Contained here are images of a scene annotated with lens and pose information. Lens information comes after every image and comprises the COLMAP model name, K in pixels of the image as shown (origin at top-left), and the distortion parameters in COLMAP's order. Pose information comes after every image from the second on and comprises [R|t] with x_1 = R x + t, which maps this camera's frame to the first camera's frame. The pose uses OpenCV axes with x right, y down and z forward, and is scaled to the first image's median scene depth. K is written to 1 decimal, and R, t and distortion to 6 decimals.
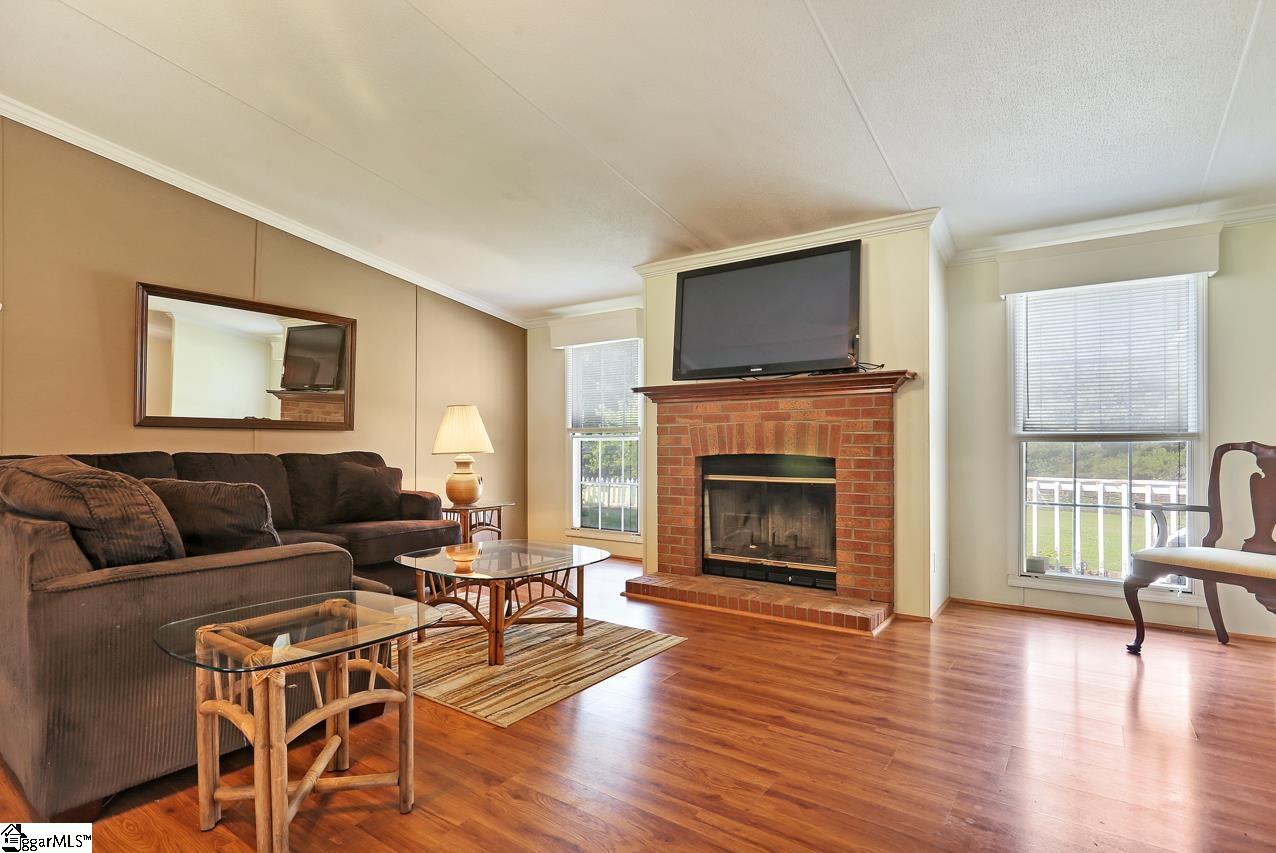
lens RADIAL K [[649.1, 0, 638.0], [0, 649.1, 426.5], [0, 0, 1]] dist [-0.000166, 0.000187]
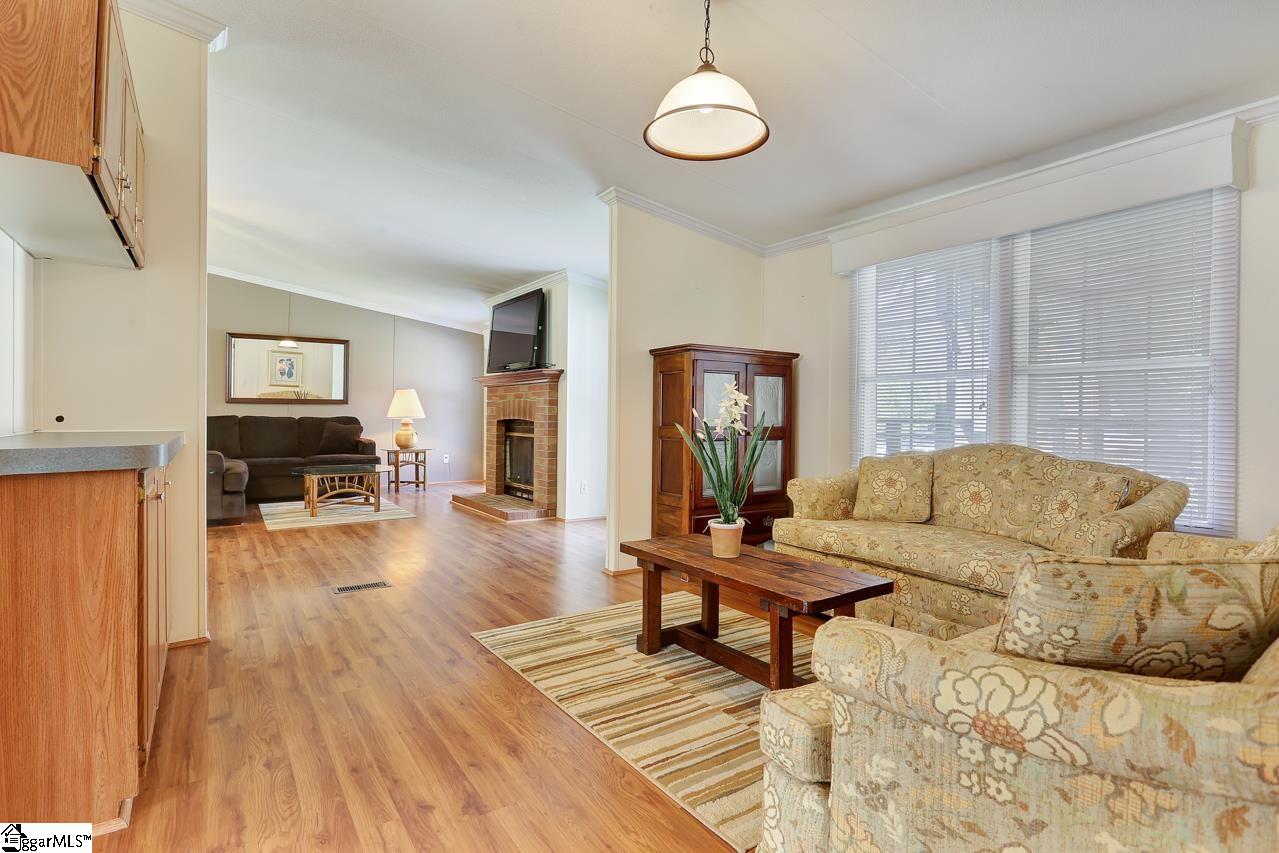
lens RADIAL K [[650.6, 0, 639.5], [0, 650.6, 426.5], [0, 0, 1]] dist [-0.000166, 0.000187]
pose [[0.934676, 0.011210, -0.355324, 0.979792], [0.003830, 0.999127, 0.041597, -0.004646], [0.355480, -0.040241, 0.933817, -0.381588]]
